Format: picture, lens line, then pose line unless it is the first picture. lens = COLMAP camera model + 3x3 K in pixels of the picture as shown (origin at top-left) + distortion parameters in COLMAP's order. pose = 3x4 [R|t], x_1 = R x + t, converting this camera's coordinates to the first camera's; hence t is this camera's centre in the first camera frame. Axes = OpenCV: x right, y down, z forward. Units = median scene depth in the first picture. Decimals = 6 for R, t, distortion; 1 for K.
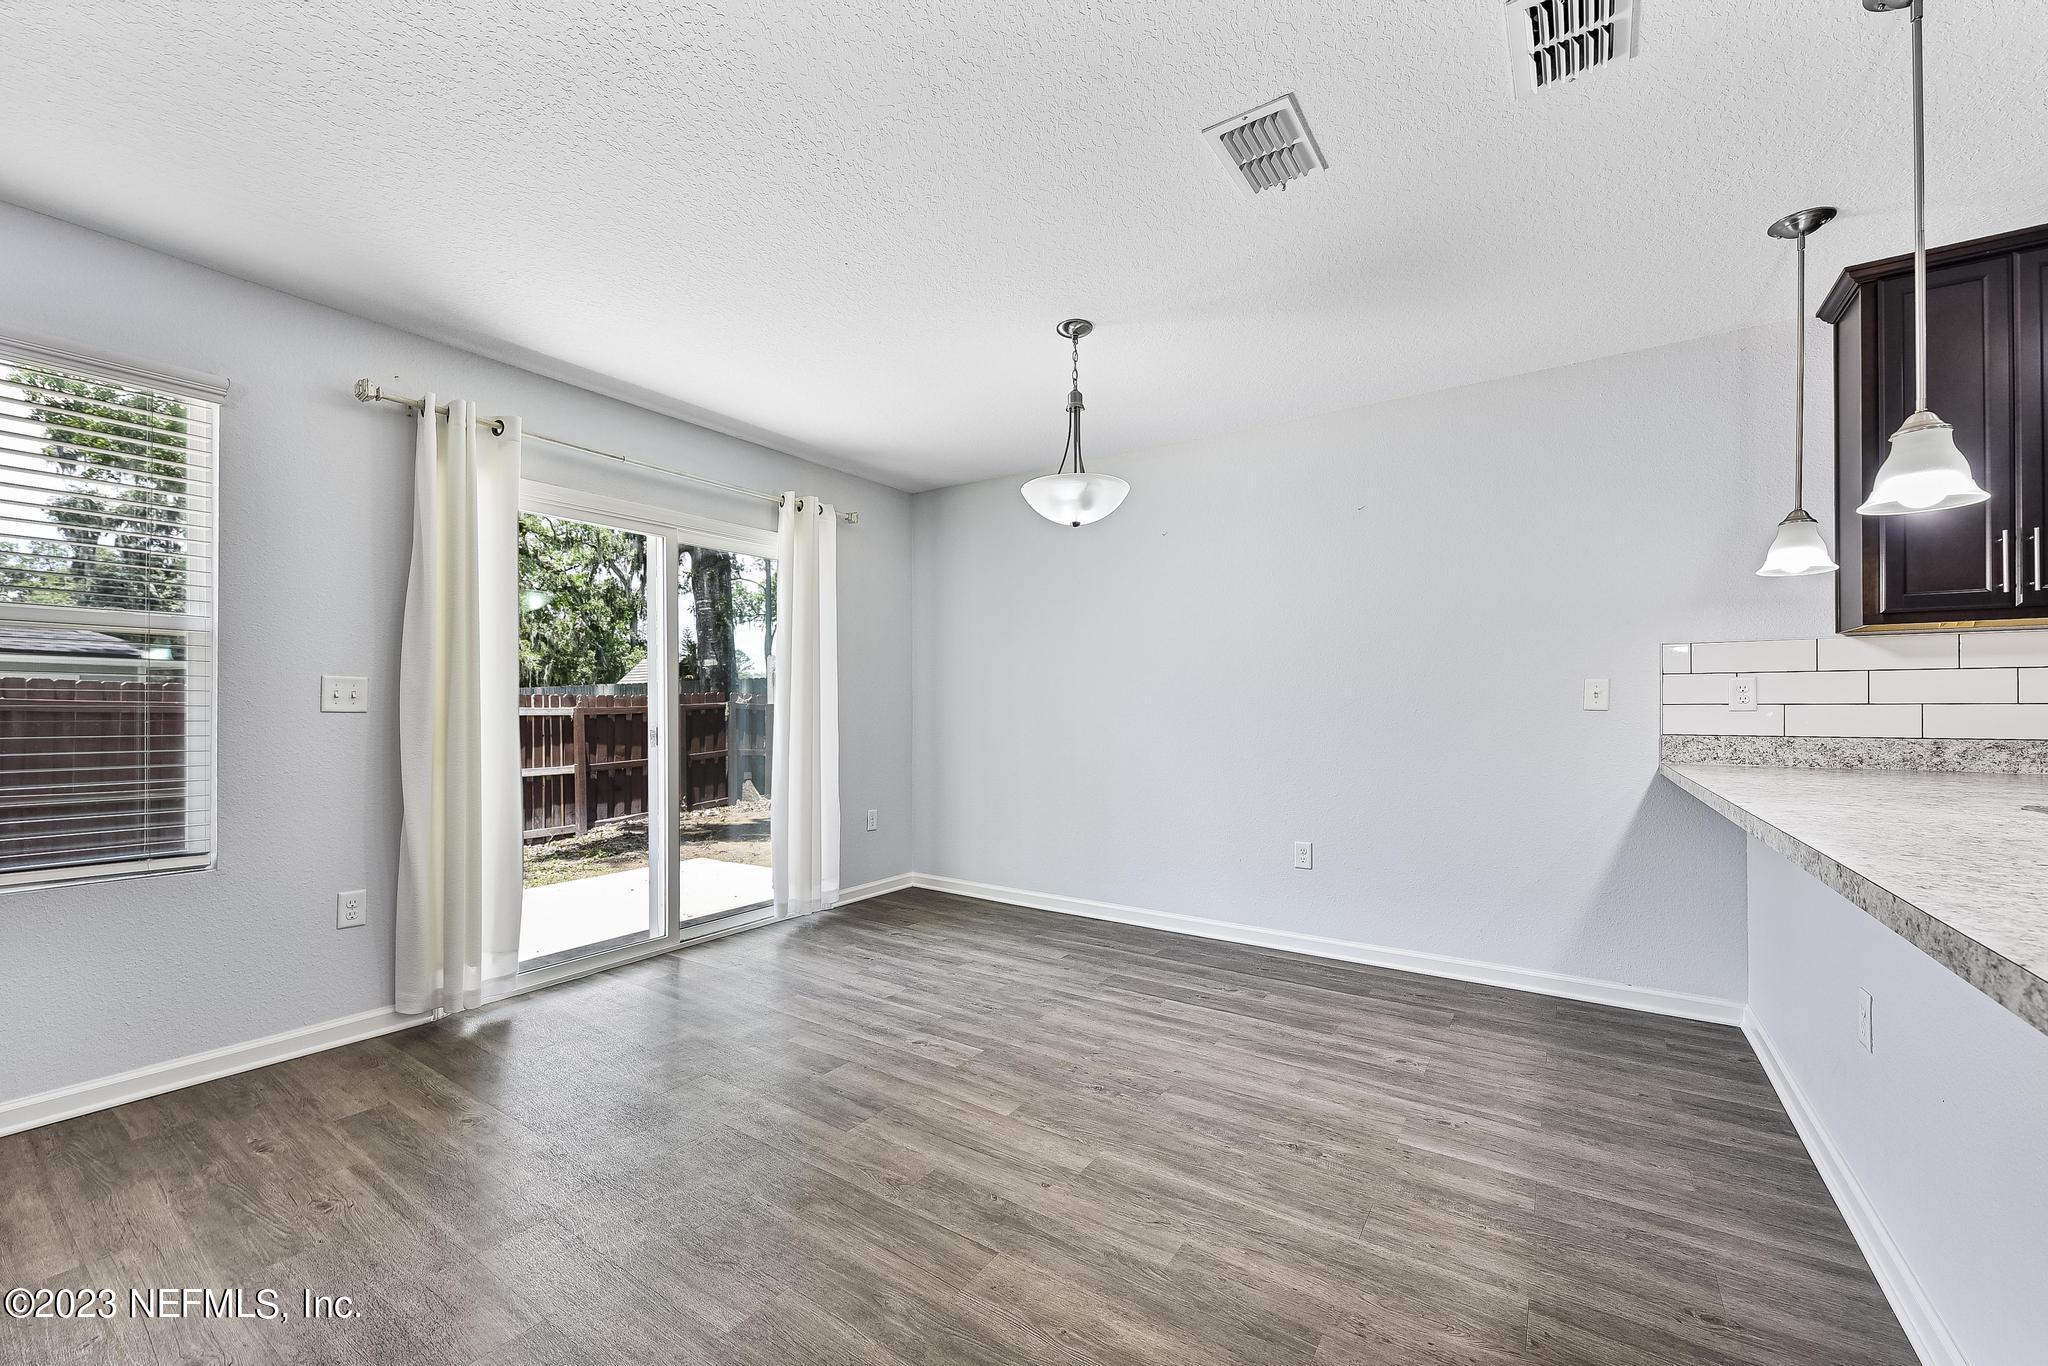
lens RADIAL K [[797.3, 0, 1027.1], [0, 797.3, 706.2], [0, 0, 1]] dist [0.001552, -0.000012]
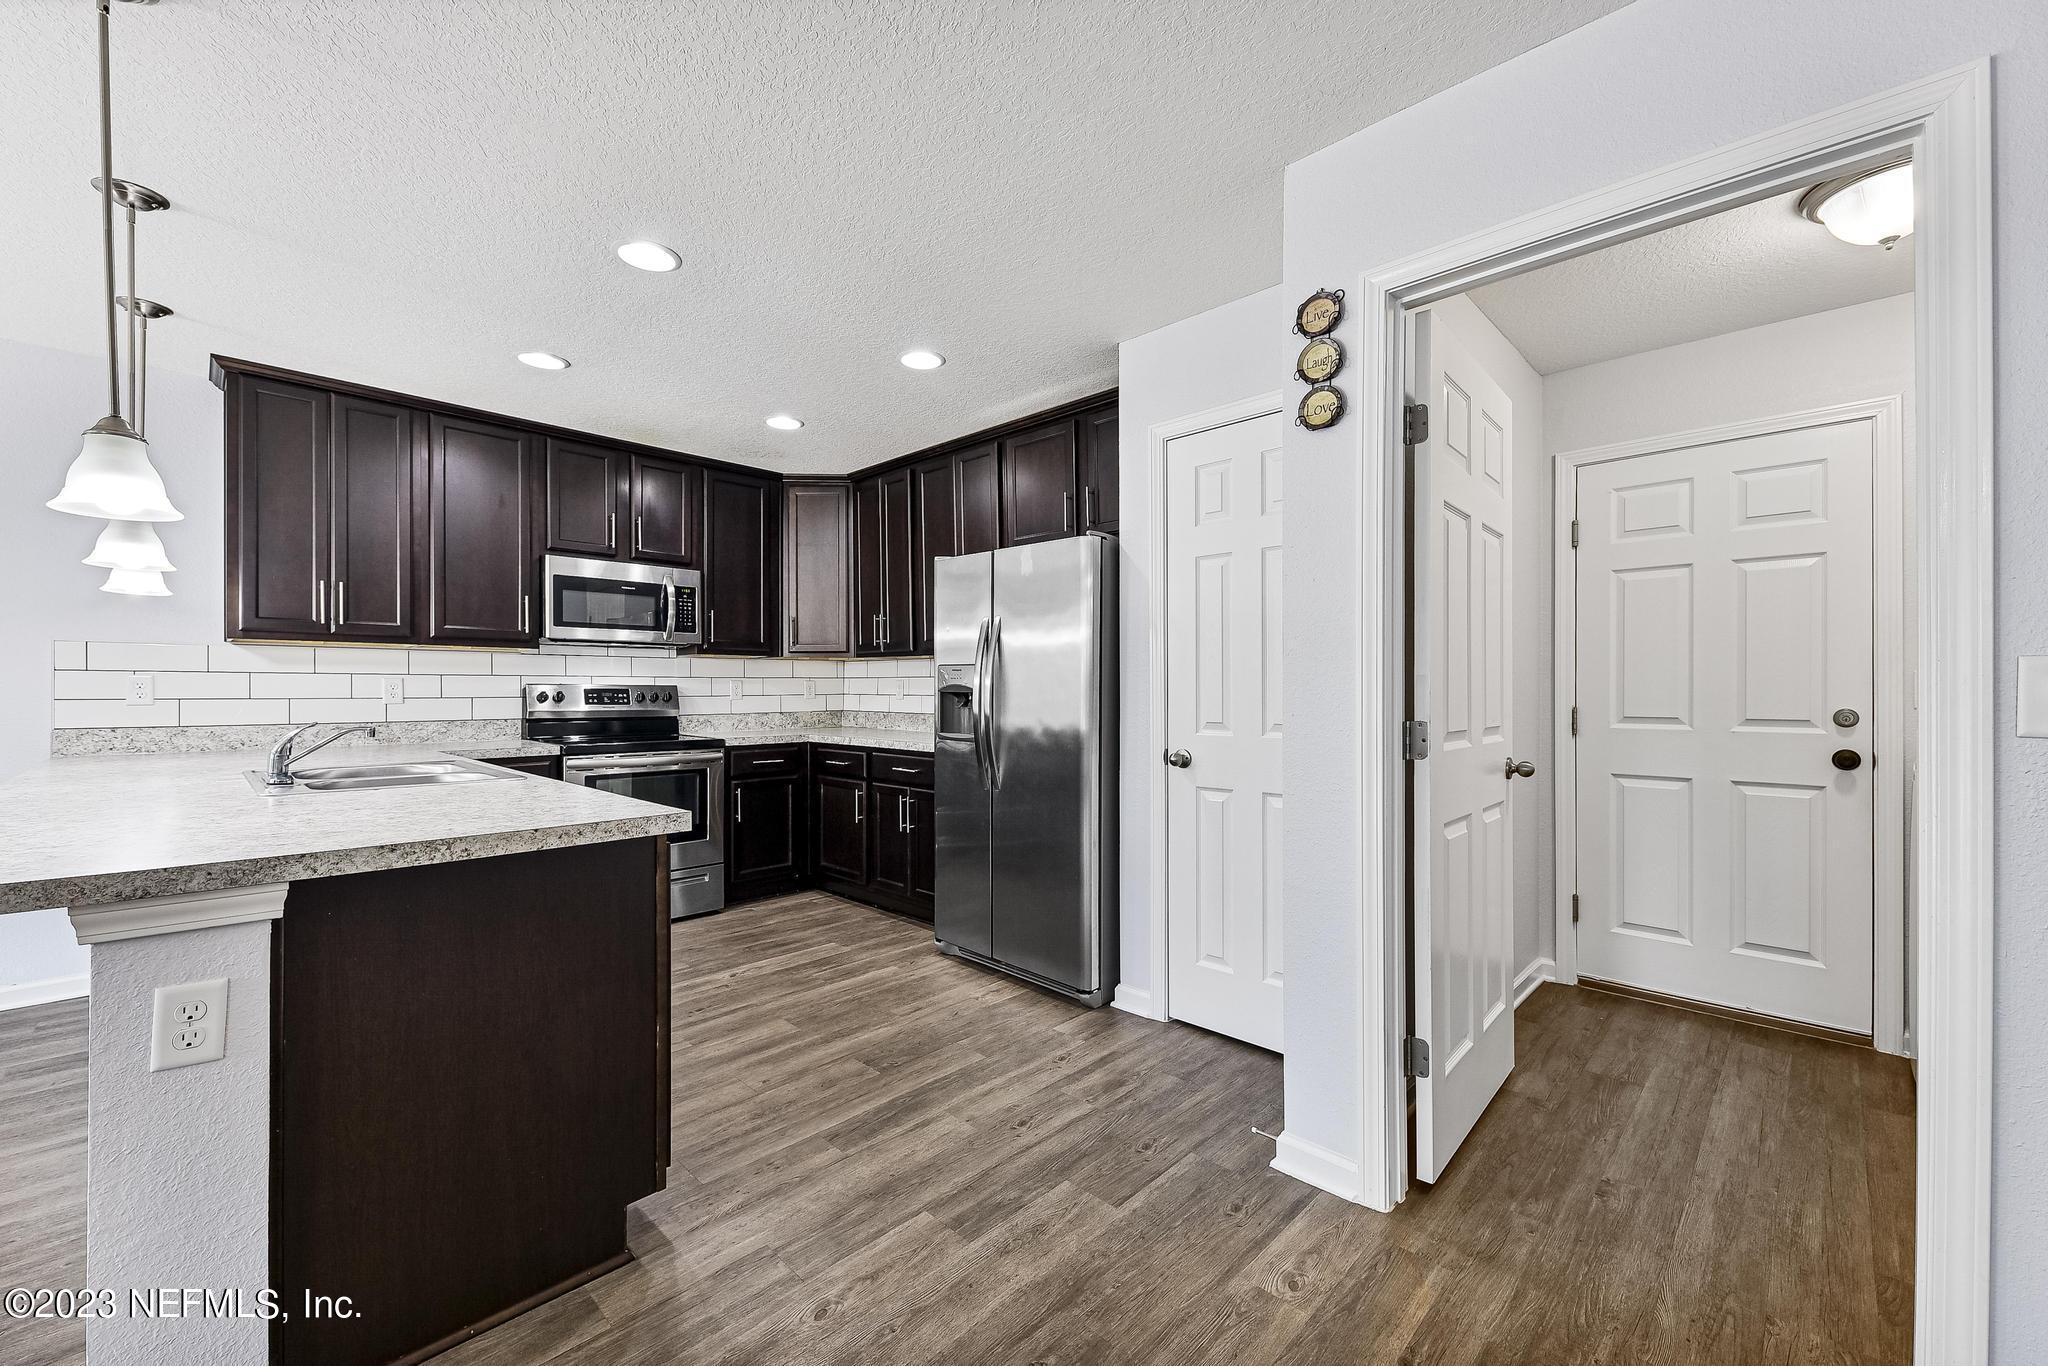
lens RADIAL K [[805.4, 0, 1035.4], [0, 805.4, 689.1], [0, 0, 1]] dist [0.005364, -0.000155]
pose [[0.168038, 0.003341, 0.985775, -0.012254], [-0.005105, 0.999984, -0.002519, -0.019827], [-0.985767, -0.004609, 0.168052, -0.427499]]
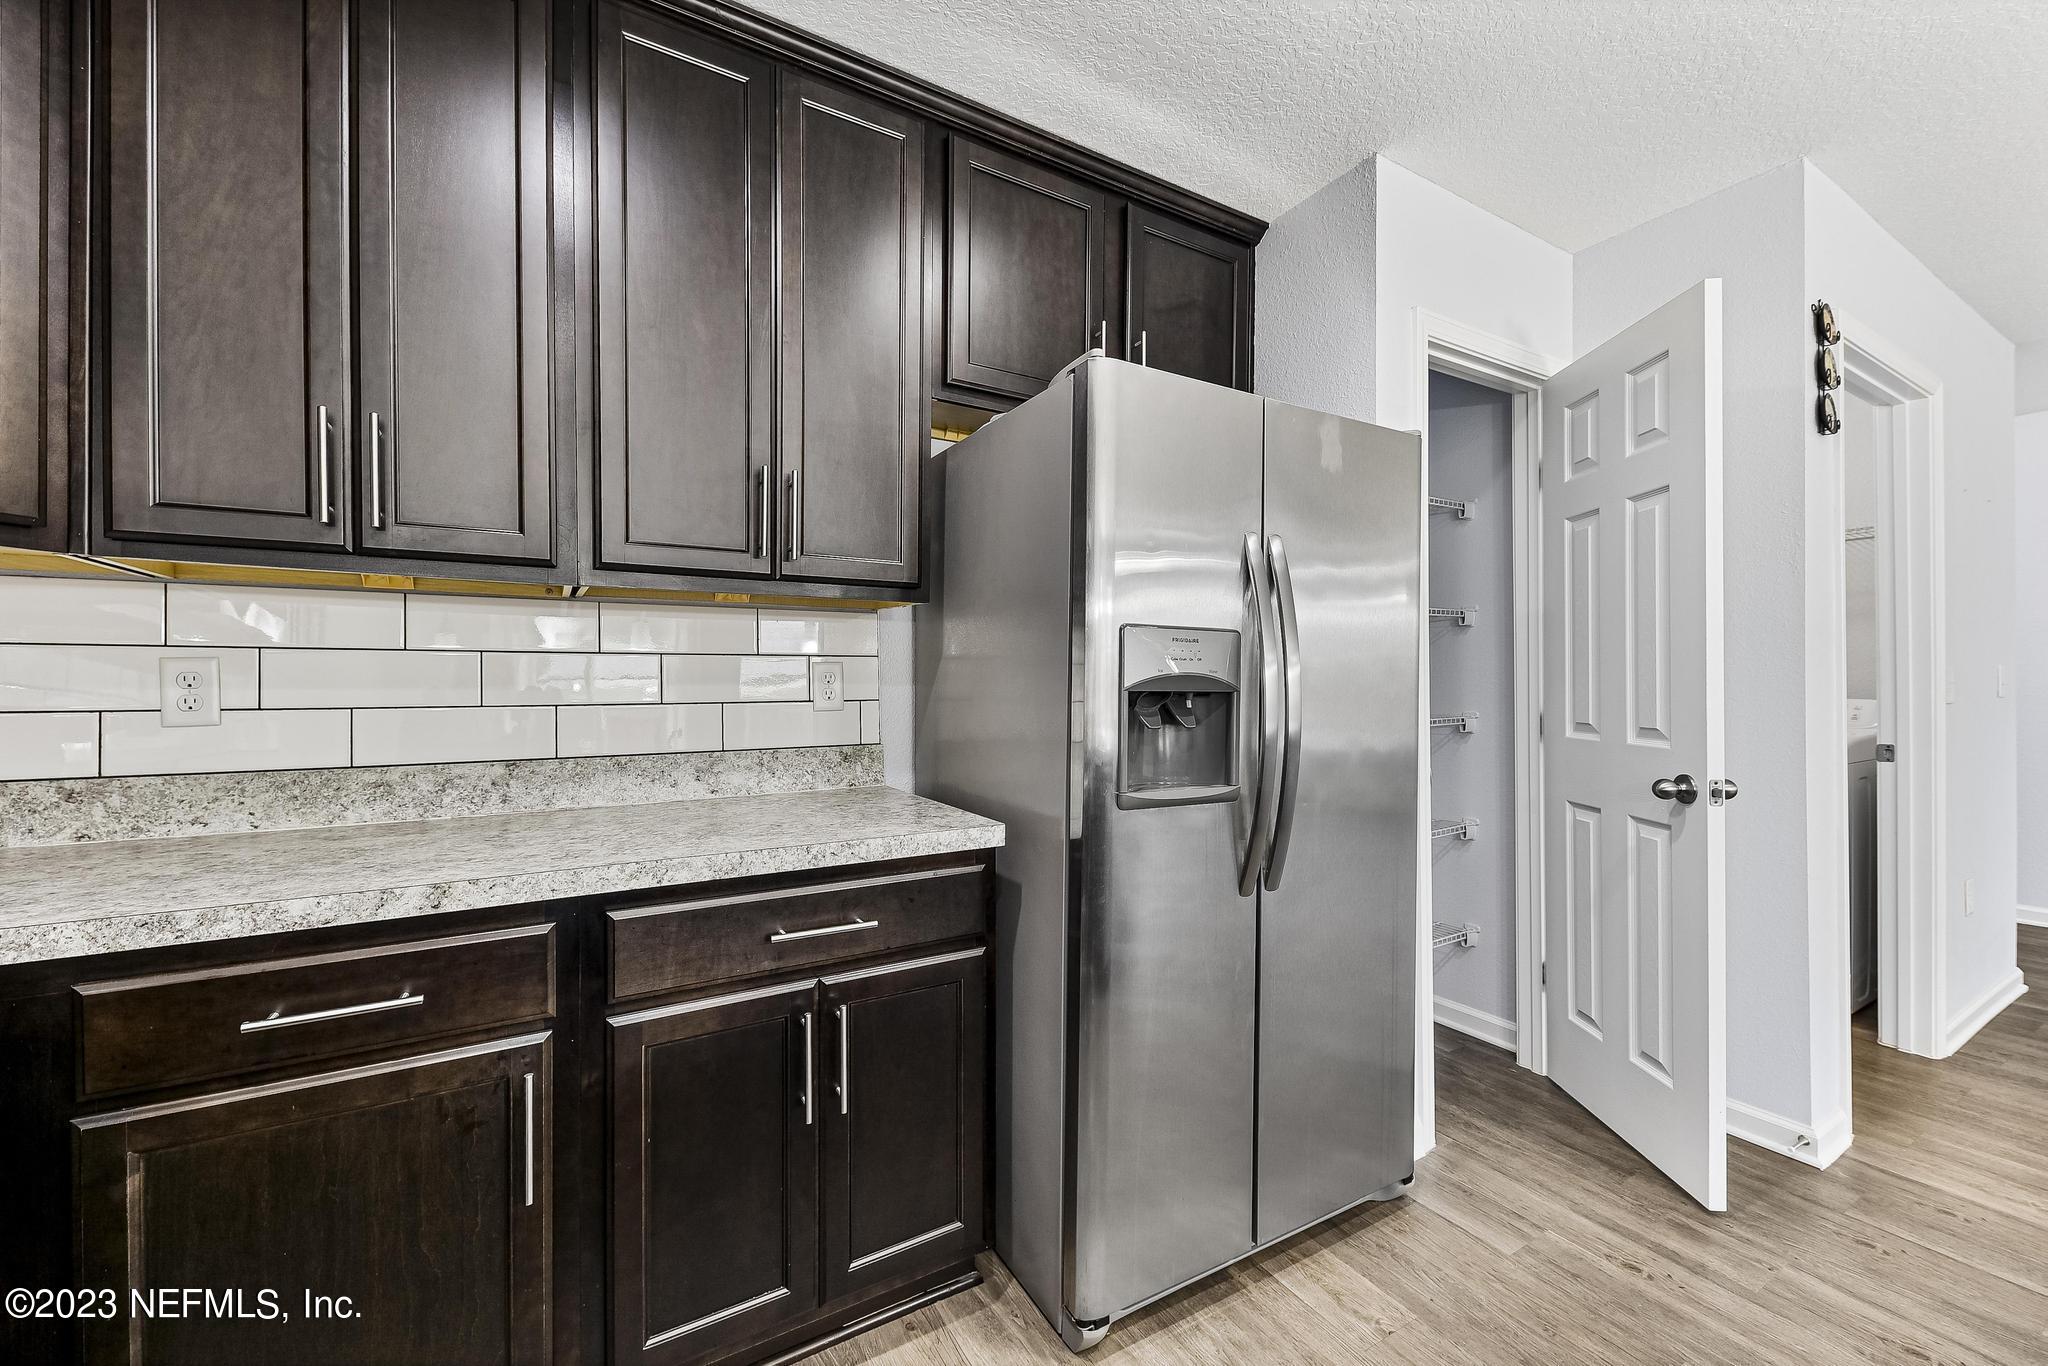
lens RADIAL K [[803.1, 0, 1029.6], [0, 803.1, 695.0], [0, 0, 1]] dist [0.001915, -0.000582]
pose [[-0.901865, 0.005612, 0.431983, 1.031909], [0.005542, 0.999984, -0.001420, -0.015184], [-0.431983, 0.001113, -0.901881, 0.400882]]
